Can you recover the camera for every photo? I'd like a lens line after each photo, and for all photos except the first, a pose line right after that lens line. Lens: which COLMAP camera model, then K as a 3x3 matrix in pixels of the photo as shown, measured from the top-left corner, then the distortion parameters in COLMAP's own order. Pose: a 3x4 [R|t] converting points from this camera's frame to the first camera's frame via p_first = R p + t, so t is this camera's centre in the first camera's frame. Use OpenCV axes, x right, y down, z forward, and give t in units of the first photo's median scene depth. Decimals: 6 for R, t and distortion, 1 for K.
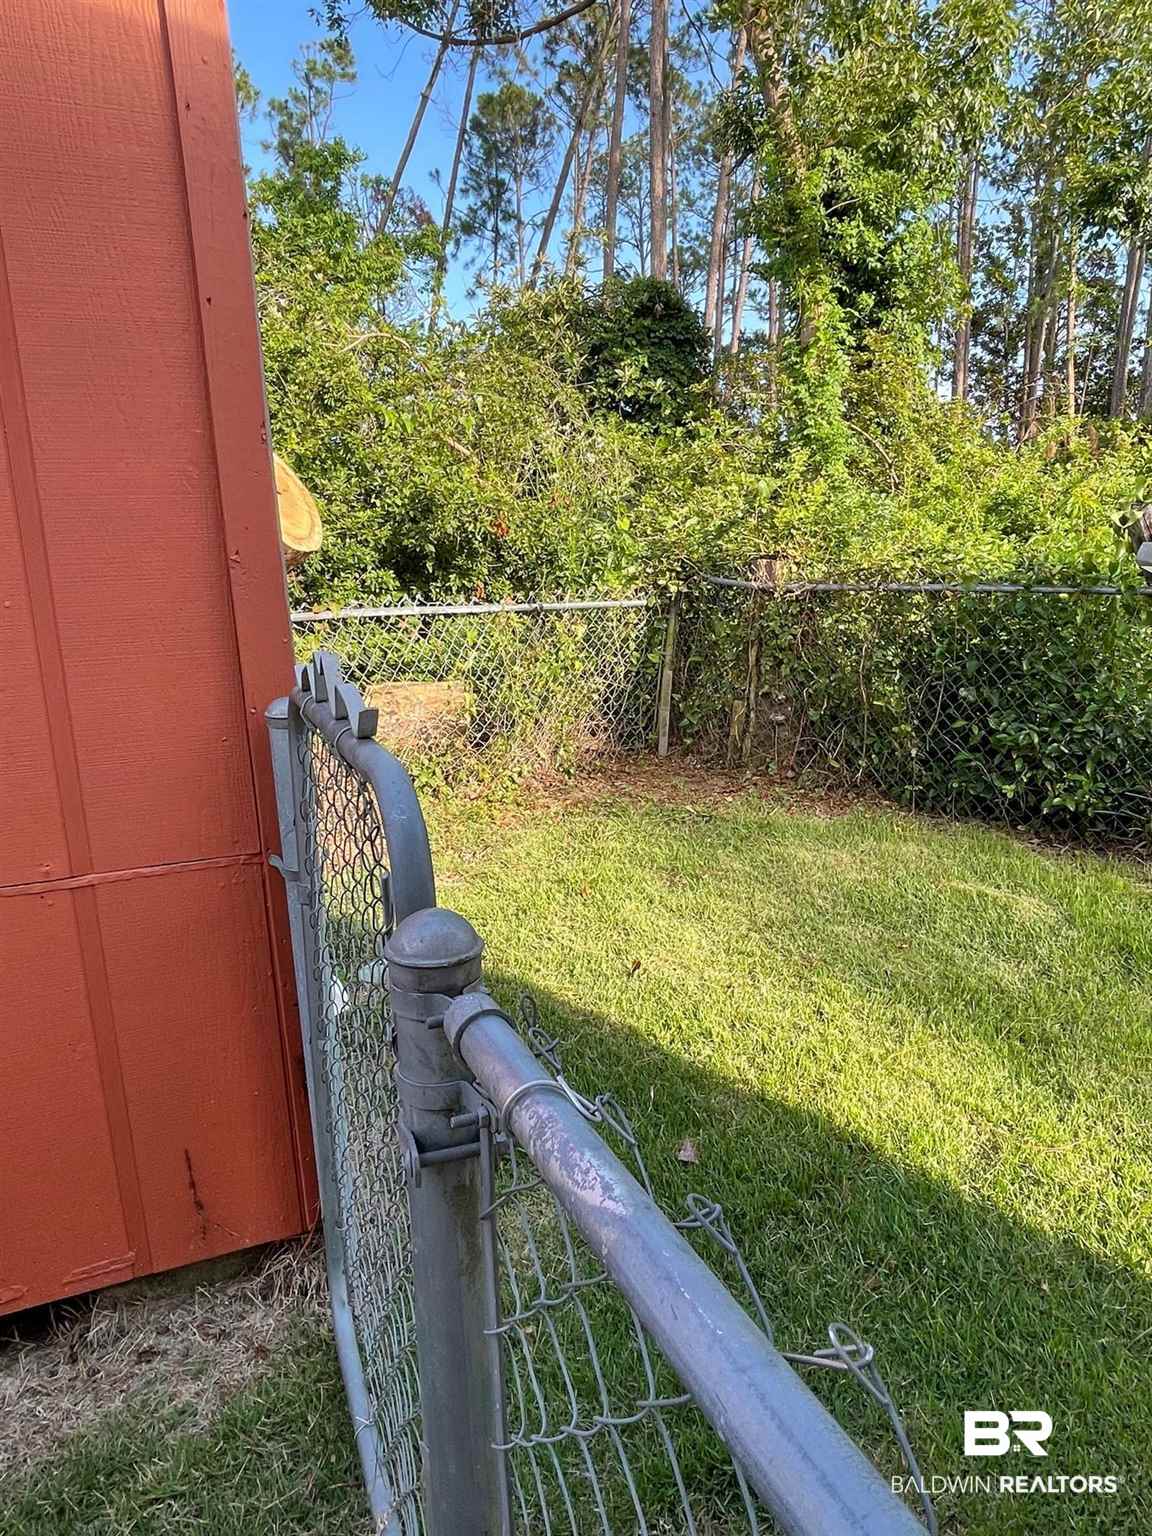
lens RADIAL K [[1009.7, 0, 576.0], [0, 1009.7, 768.0], [0, 0, 1]] dist [0.001876, 0.001030]
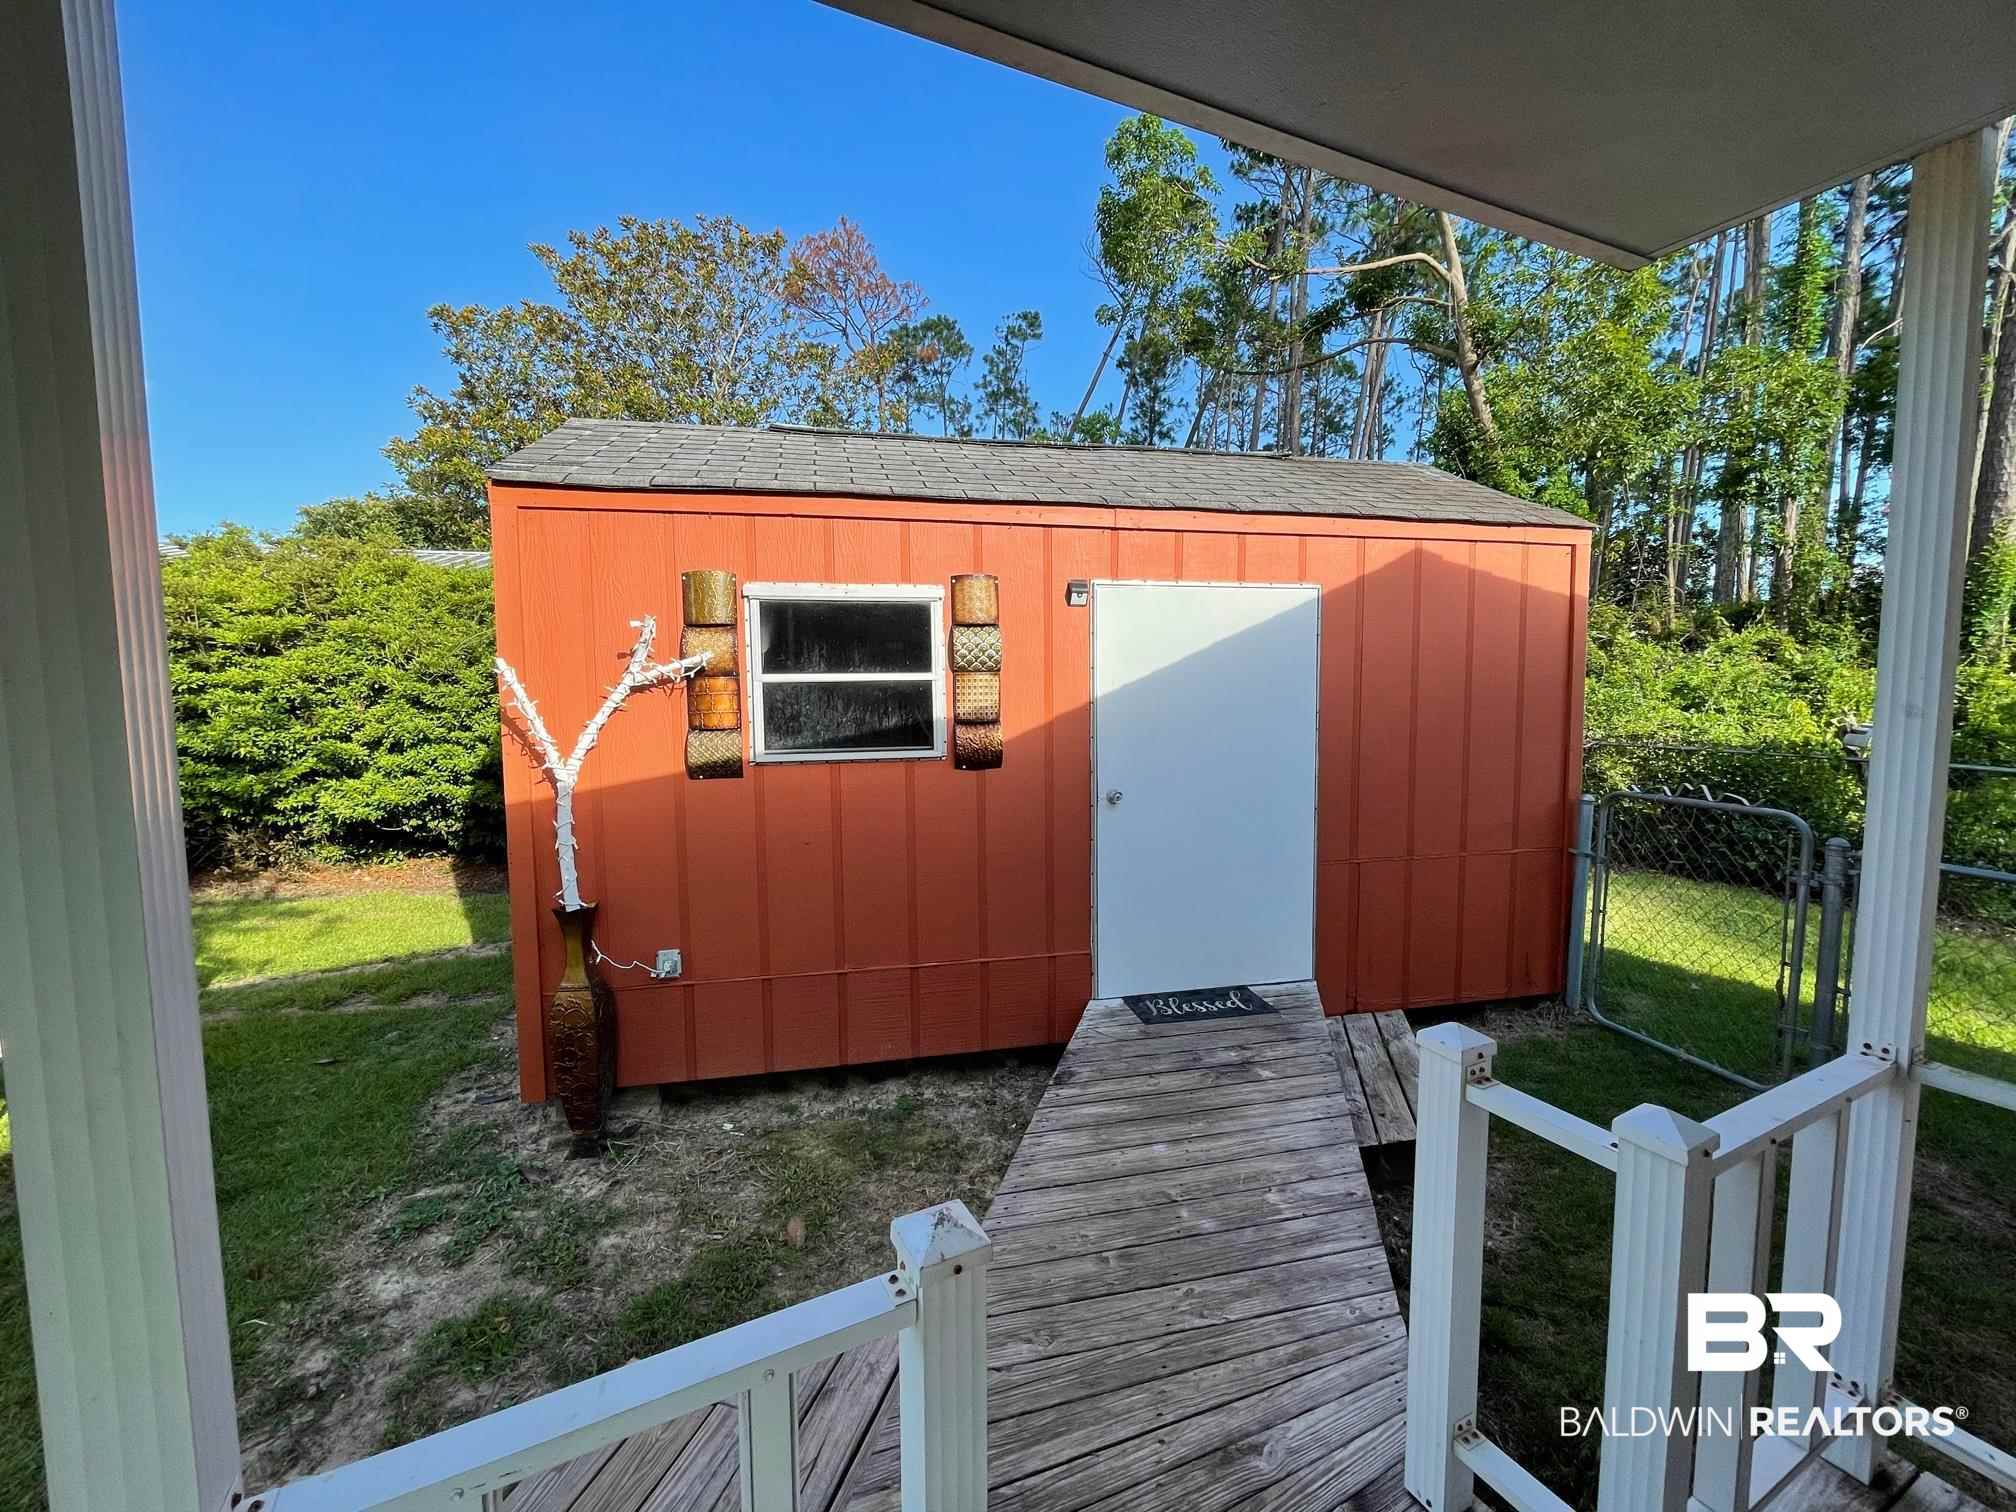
lens RADIAL K [[817.9, 0, 1008.0], [0, 817.9, 756.0], [0, 0, 1]] dist [-0.000254, 0.000039]
pose [[0.981820, 0.048574, -0.183491, -0.152418], [-0.068414, 0.992285, -0.103388, 0.017519], [0.177054, 0.114062, 0.977569, -0.168795]]
